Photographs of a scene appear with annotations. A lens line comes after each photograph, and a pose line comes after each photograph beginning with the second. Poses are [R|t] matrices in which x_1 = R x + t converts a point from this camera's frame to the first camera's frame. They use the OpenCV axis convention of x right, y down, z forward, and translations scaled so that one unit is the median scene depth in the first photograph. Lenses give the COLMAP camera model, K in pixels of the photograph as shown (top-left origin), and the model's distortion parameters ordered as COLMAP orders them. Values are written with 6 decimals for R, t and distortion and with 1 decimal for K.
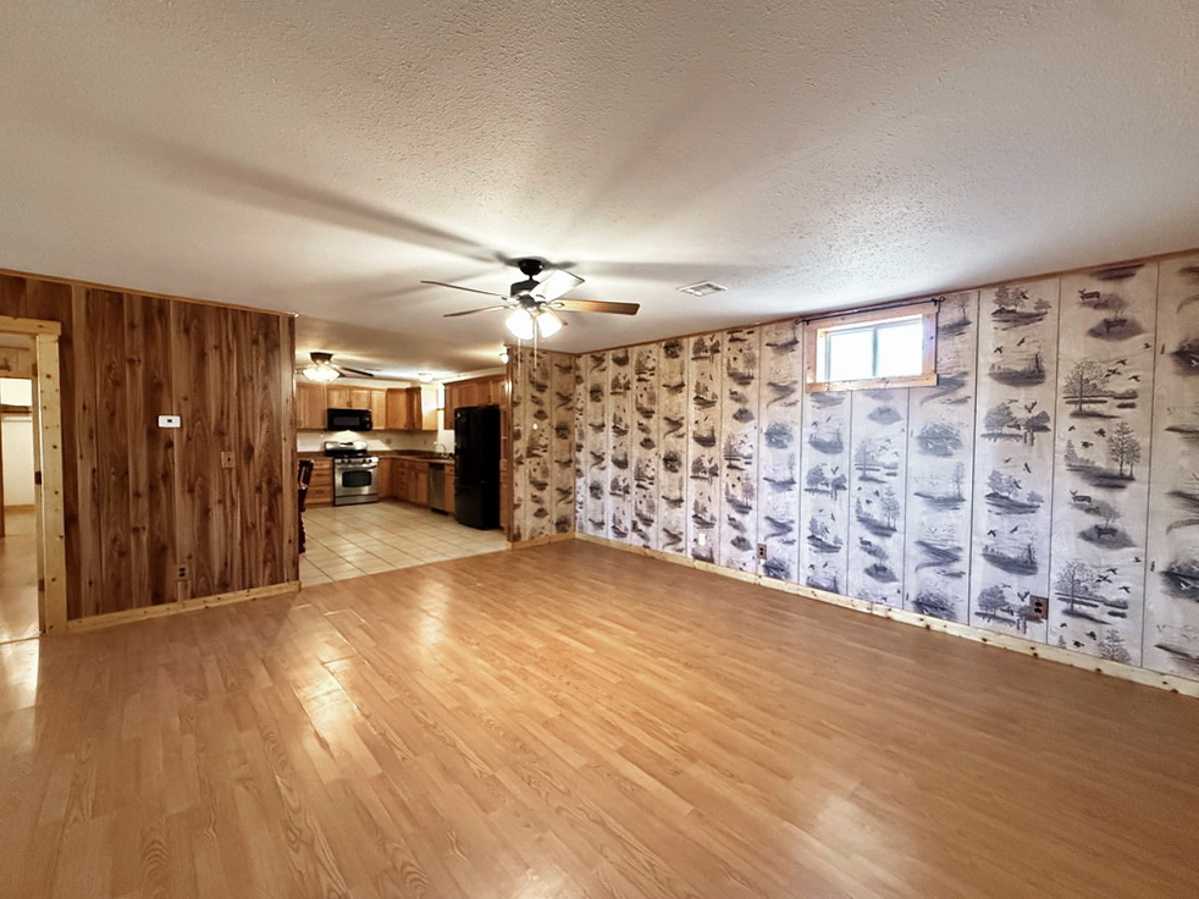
lens RADIAL K [[486.6, 0, 597.8], [0, 486.6, 449.0], [0, 0, 1]] dist [-0.000938, -0.000097]
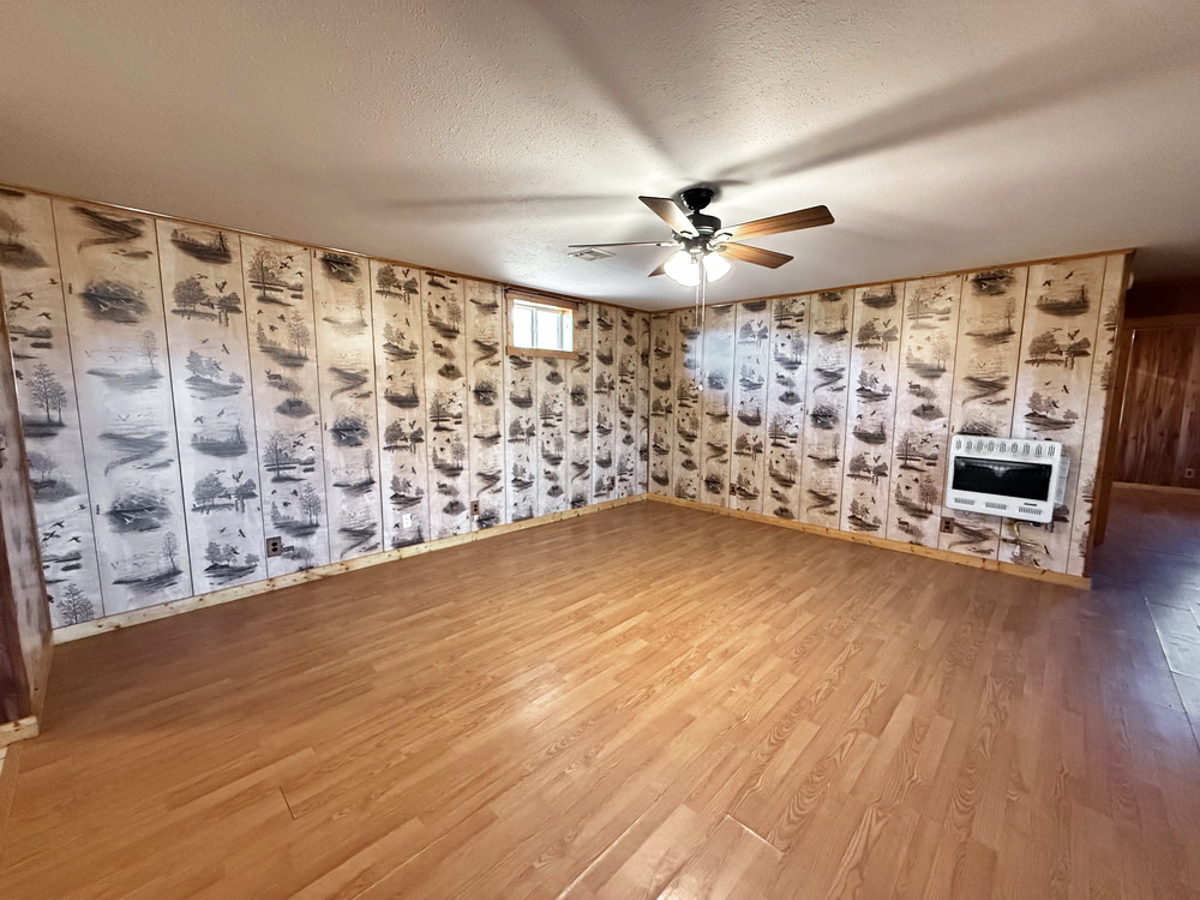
lens RADIAL K [[477.2, 0, 596.5], [0, 477.2, 450.6], [0, 0, 1]] dist [0.001130, -0.000418]
pose [[-0.043955, -0.131882, 0.990290, -0.732063], [0.028013, 0.990696, 0.133180, -0.038884], [-0.998641, 0.033595, -0.039852, 0.884490]]
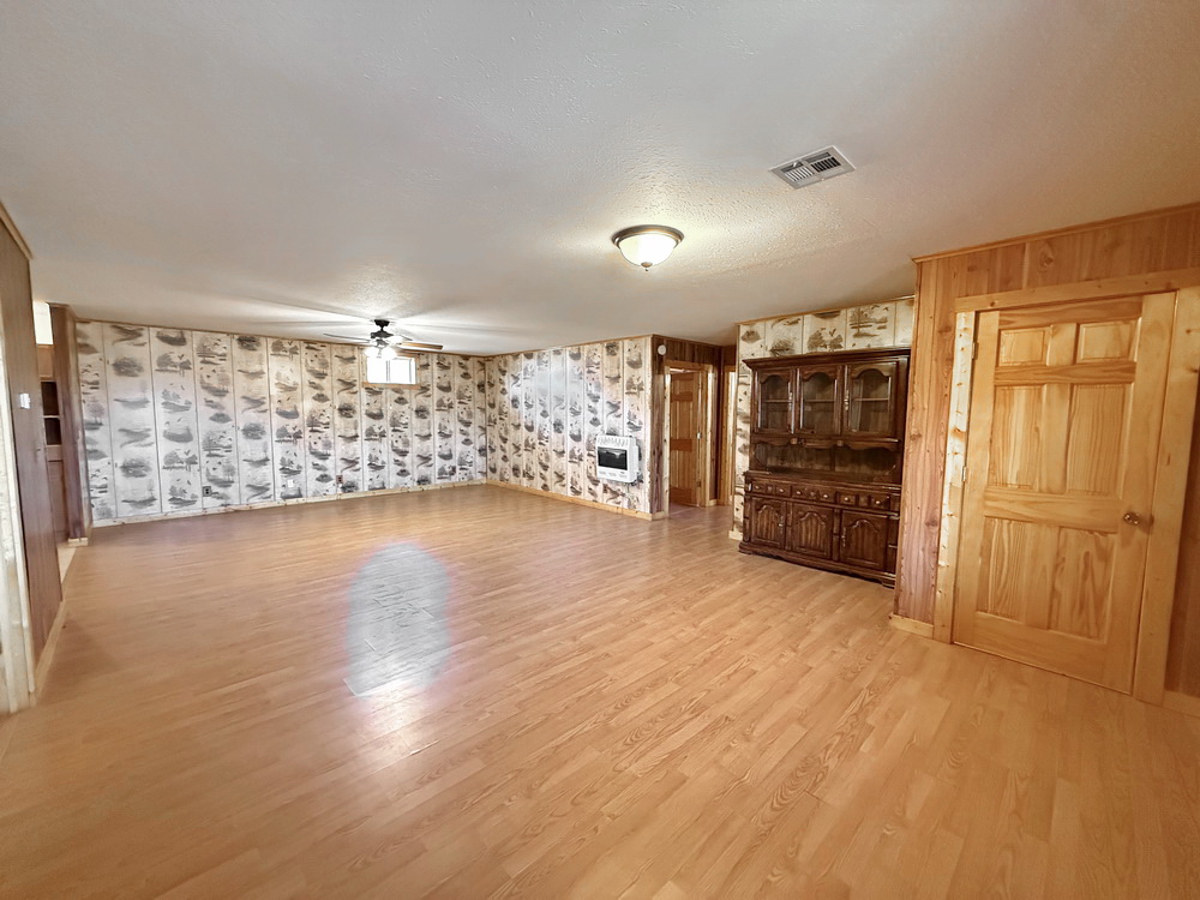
lens RADIAL K [[477.2, 0, 596.5], [0, 477.2, 450.6], [0, 0, 1]] dist [0.001130, -0.000418]
pose [[-0.012487, -0.094467, 0.995450, -1.478916], [0.026717, 0.995140, 0.094773, -0.024548], [-0.999565, 0.027779, -0.009902, 0.141778]]
